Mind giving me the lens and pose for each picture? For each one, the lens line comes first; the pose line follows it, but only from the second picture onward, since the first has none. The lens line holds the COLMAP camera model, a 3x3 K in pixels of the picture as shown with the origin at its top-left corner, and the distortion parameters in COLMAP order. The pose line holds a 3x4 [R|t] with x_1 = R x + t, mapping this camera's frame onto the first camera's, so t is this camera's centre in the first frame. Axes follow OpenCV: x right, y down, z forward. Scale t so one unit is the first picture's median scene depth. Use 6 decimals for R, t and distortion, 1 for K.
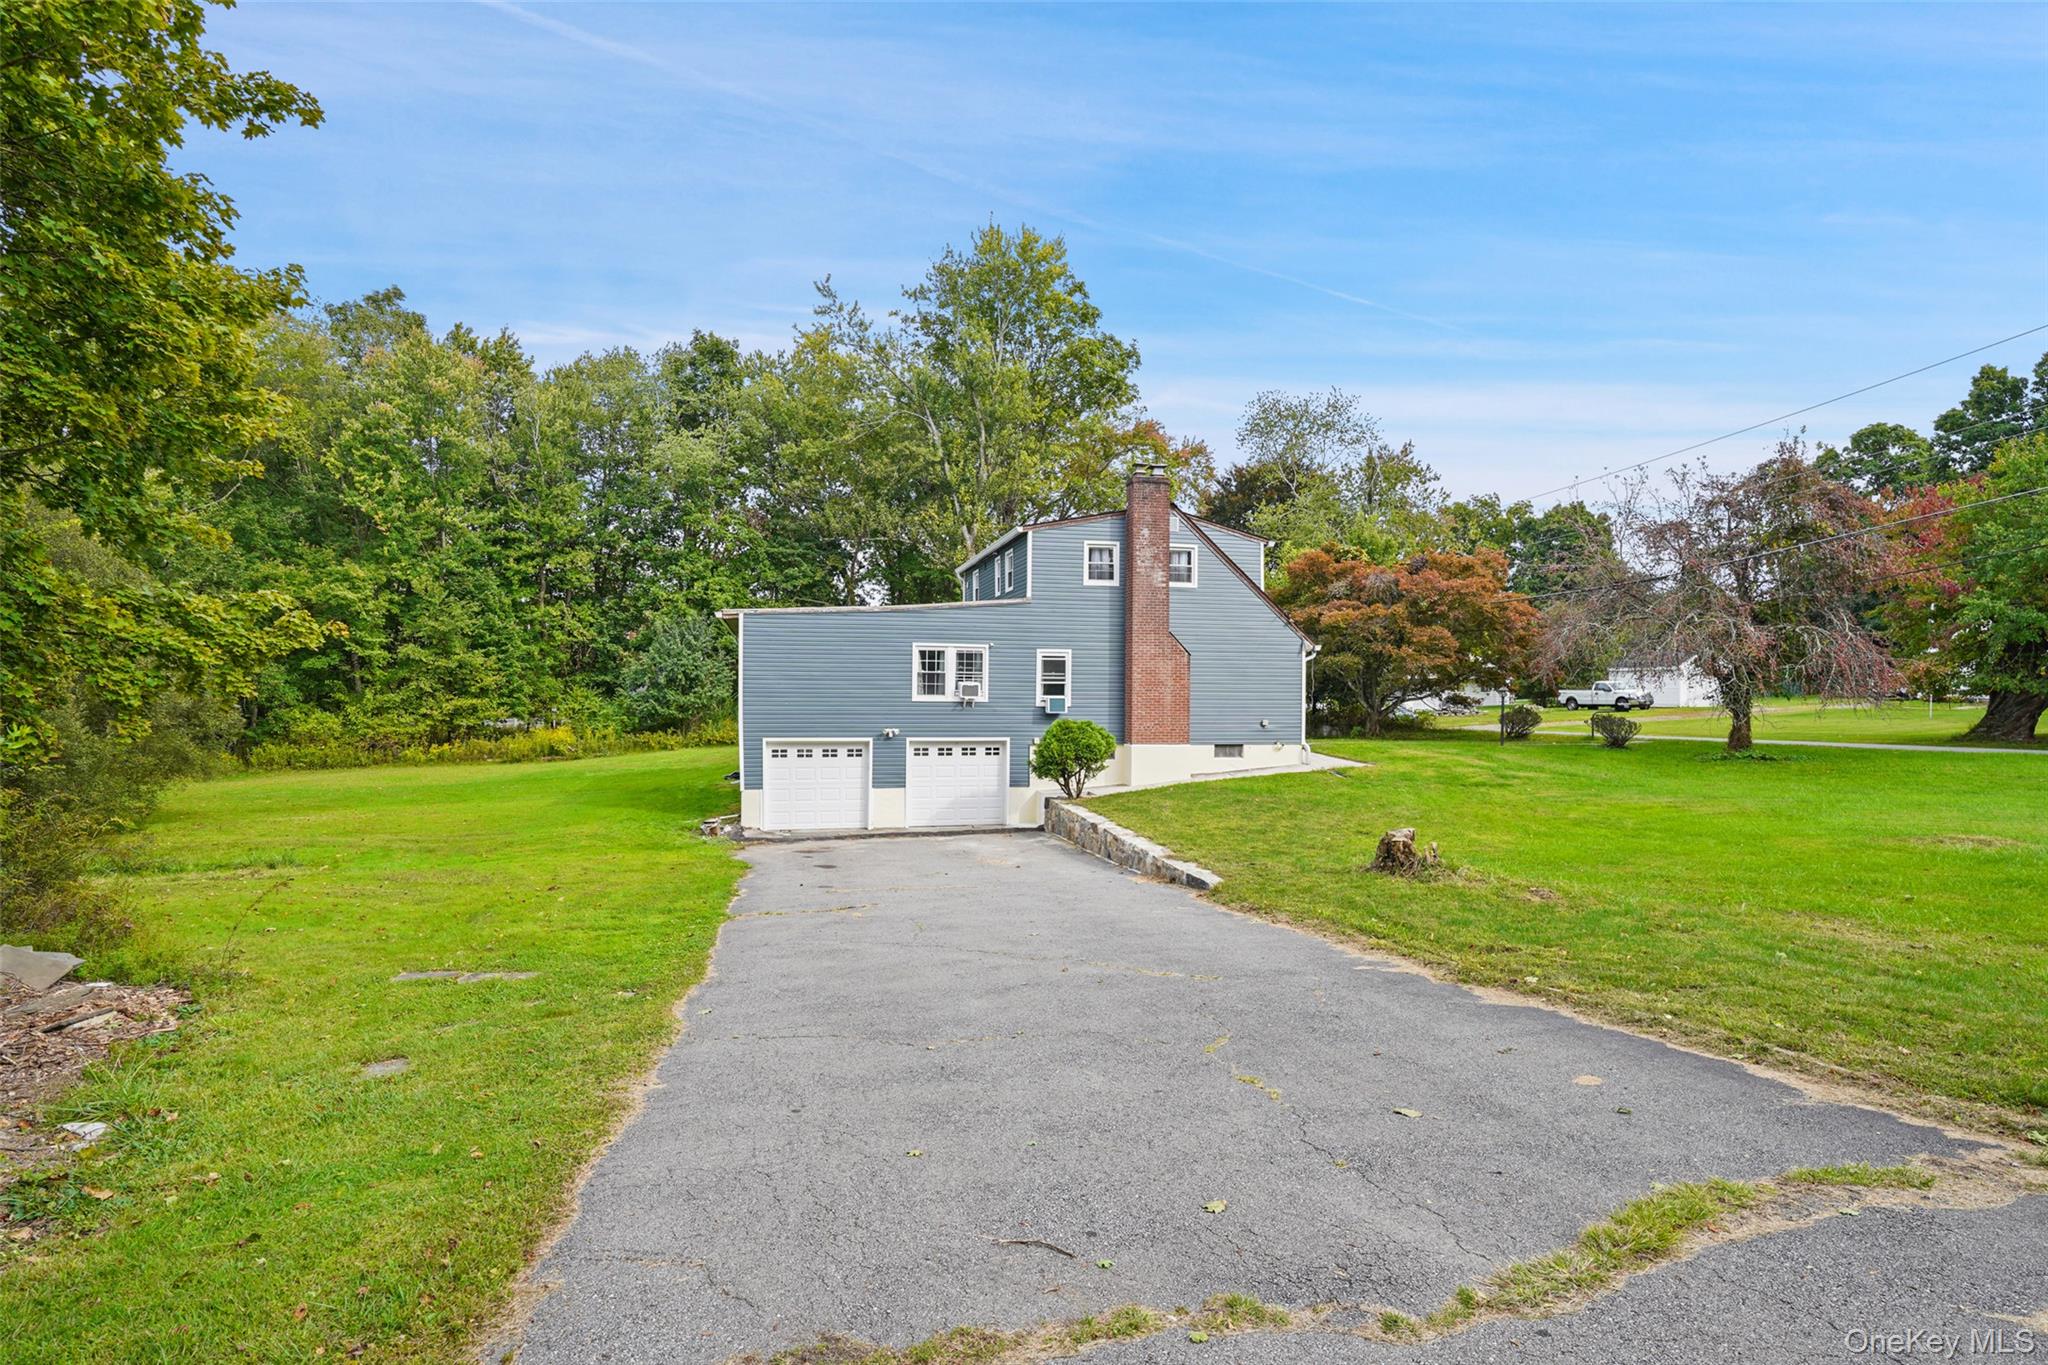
lens RADIAL K [[1074.6, 0, 1014.4], [0, 1074.6, 684.5], [0, 0, 1]] dist [0.001840, 0.000351]
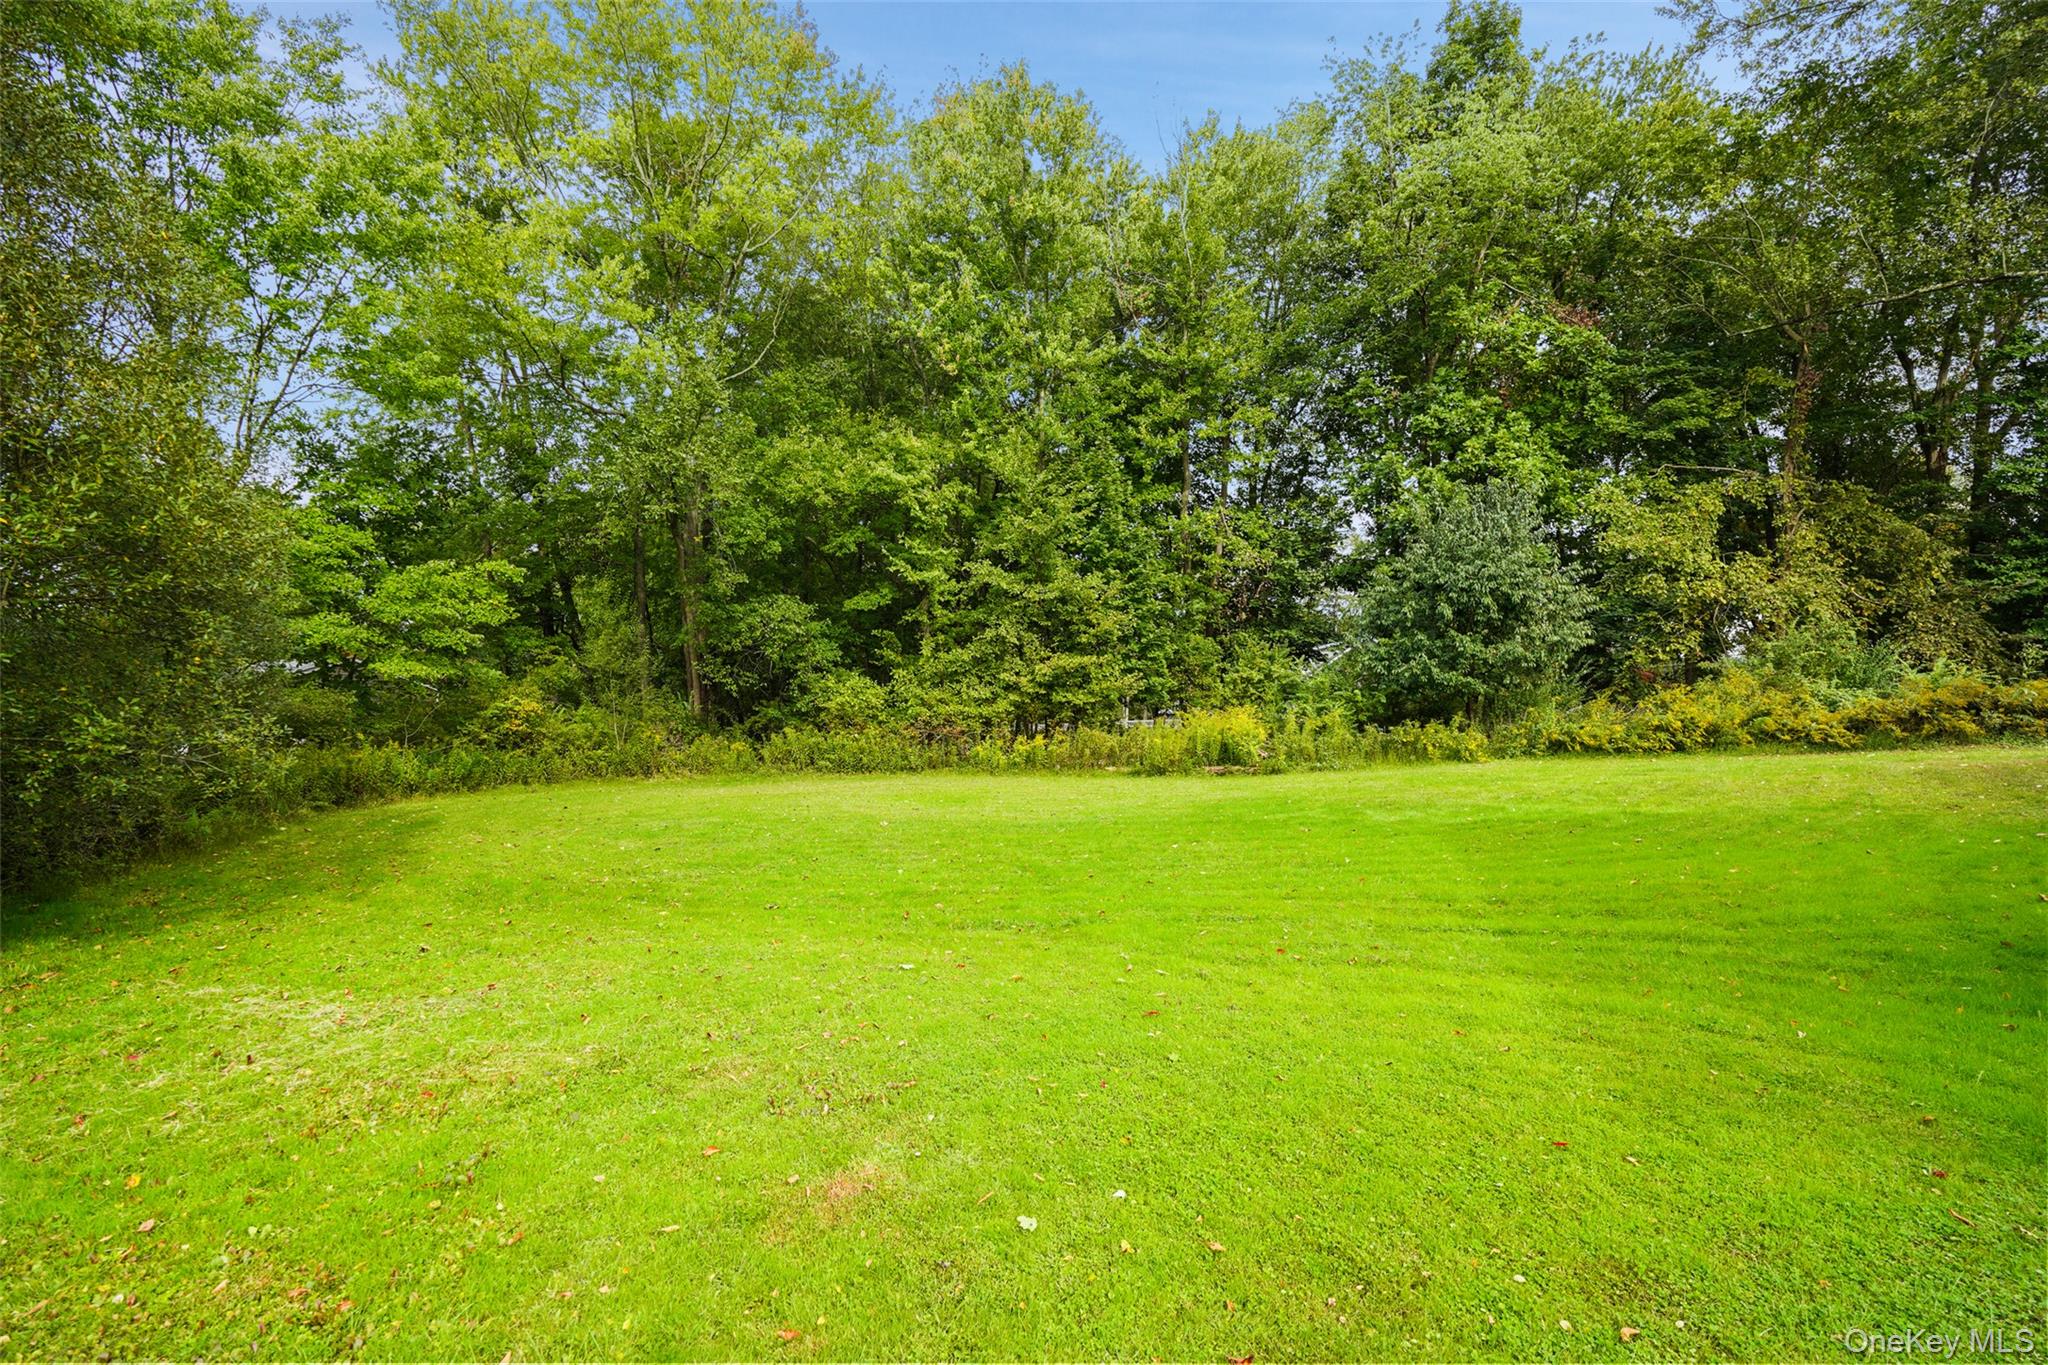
lens RADIAL K [[1004.2, 0, 1020.4], [0, 1004.2, 689.7], [0, 0, 1]] dist [-0.001901, 0.000077]
pose [[0.865666, -0.001646, -0.500620, -0.275072], [-0.008177, 0.999815, -0.017427, 0.040026], [0.500556, 0.019180, 0.865492, 0.540726]]
